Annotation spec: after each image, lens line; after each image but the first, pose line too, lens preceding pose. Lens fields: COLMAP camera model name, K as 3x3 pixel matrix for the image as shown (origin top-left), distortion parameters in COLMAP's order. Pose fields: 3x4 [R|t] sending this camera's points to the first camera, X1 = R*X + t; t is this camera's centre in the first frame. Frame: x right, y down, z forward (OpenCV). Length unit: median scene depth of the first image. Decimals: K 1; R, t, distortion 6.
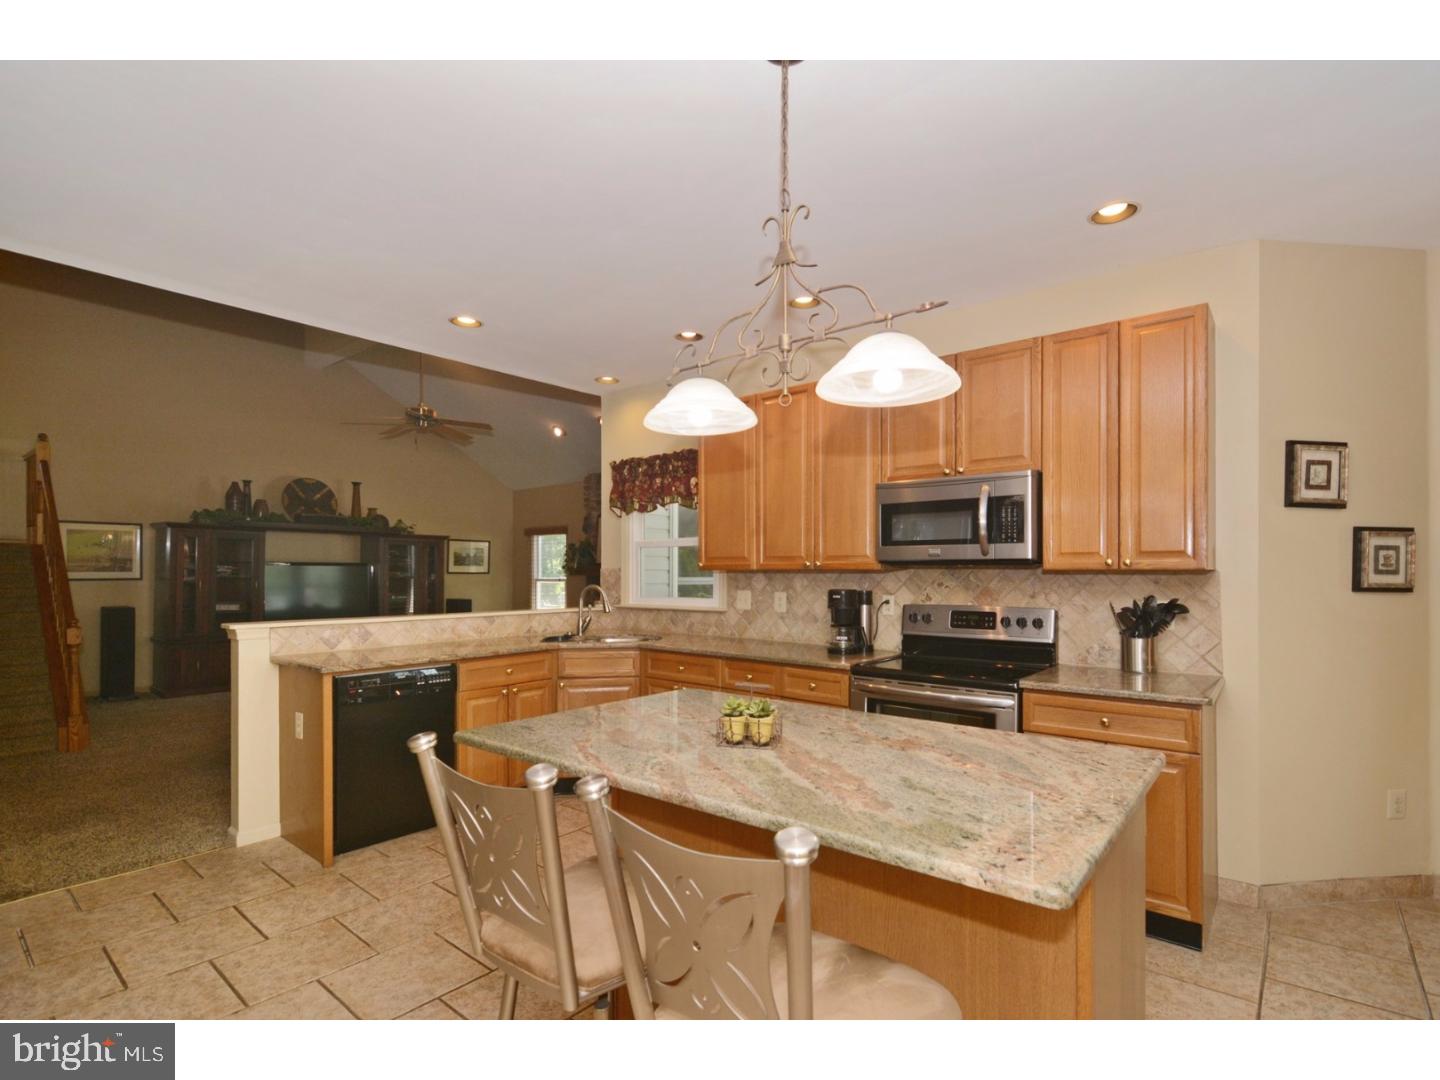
lens RADIAL K [[699.8, 0, 726.7], [0, 699.8, 547.4], [0, 0, 1]] dist [-0.008639, -0.003394]
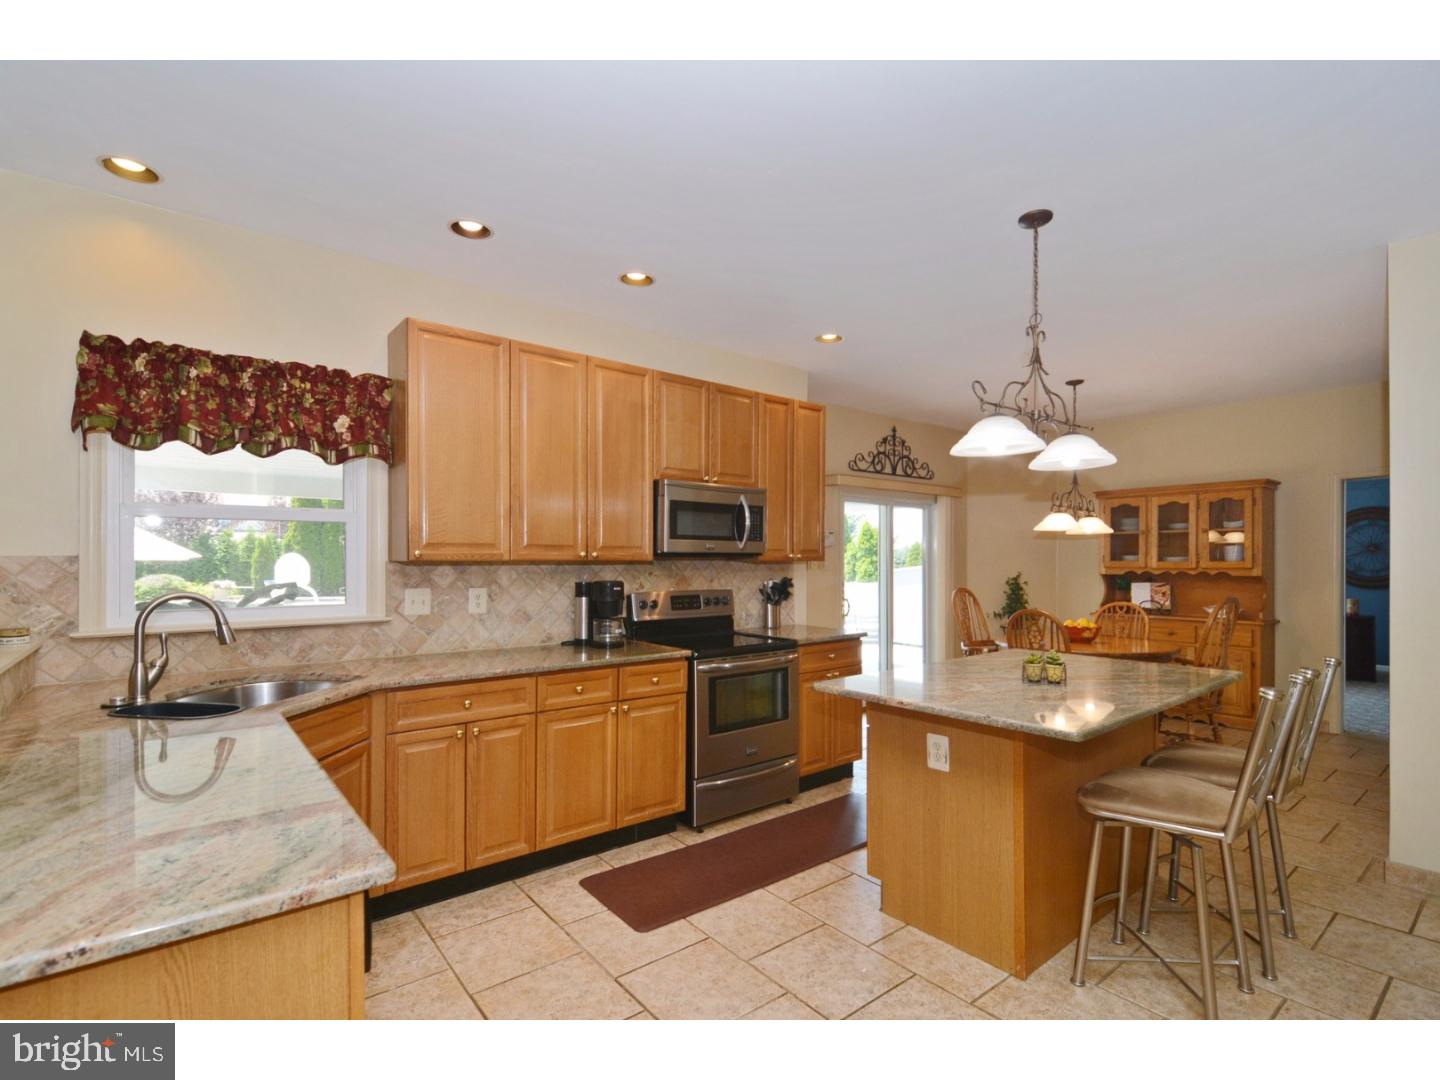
lens RADIAL K [[699.8, 0, 718.9], [0, 699.8, 550.3], [0, 0, 1]] dist [-0.008639, -0.003394]
pose [[0.191195, 0.006661, 0.981529, -0.620903], [-0.038906, 0.999243, 0.000797, 0.008998], [-0.980781, -0.038340, 0.191309, 0.554389]]
